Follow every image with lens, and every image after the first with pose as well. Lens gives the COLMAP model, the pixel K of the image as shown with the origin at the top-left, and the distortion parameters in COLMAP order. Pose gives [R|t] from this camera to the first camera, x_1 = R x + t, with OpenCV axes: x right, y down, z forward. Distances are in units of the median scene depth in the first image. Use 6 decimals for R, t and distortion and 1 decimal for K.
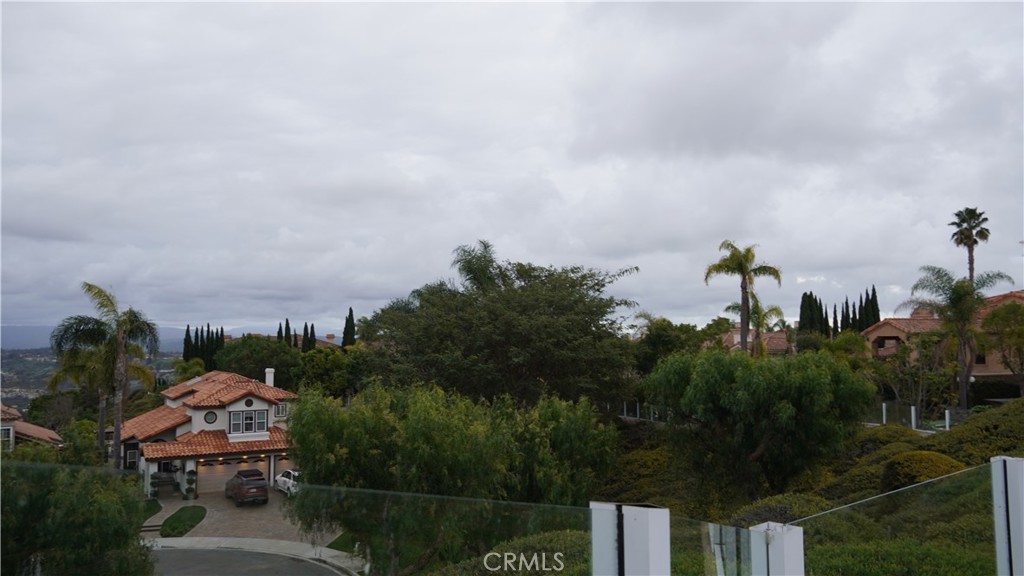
lens RADIAL K [[824.9, 0, 500.1], [0, 824.9, 288.9], [0, 0, 1]] dist [-0.033745, 0.065107]
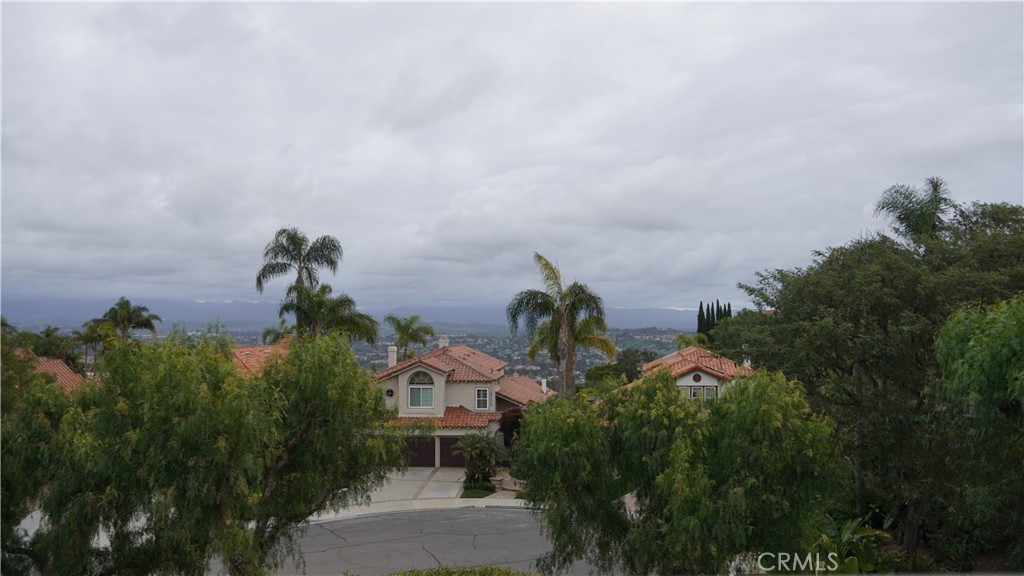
lens RADIAL K [[807.0, 0, 512.0], [0, 807.0, 288.0], [0, 0, 1]] dist [-0.007849, -0.001126]
pose [[0.767696, -0.024768, -0.640335, 0.146923], [0.037471, 0.999278, 0.006272, 0.022691], [0.639718, -0.028809, 0.768070, 0.162531]]
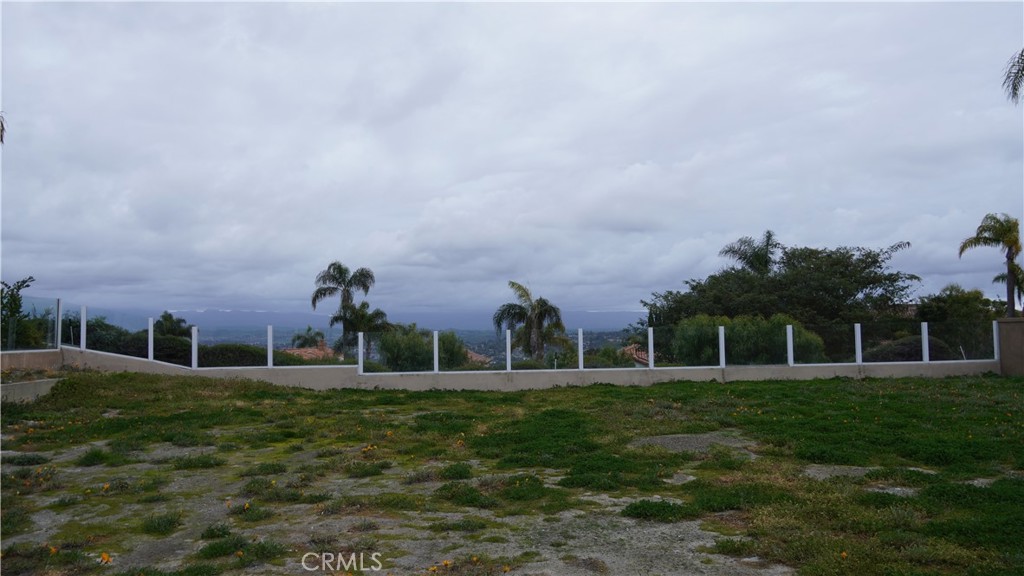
lens RADIAL K [[831.8, 0, 482.8], [0, 831.8, 290.2], [0, 0, 1]] dist [-0.016895, 0.057238]
pose [[0.765362, -0.037433, -0.642510, 0.408017], [0.052221, 0.998627, 0.004025, 0.000890], [0.641478, -0.036633, 0.766267, -0.179356]]
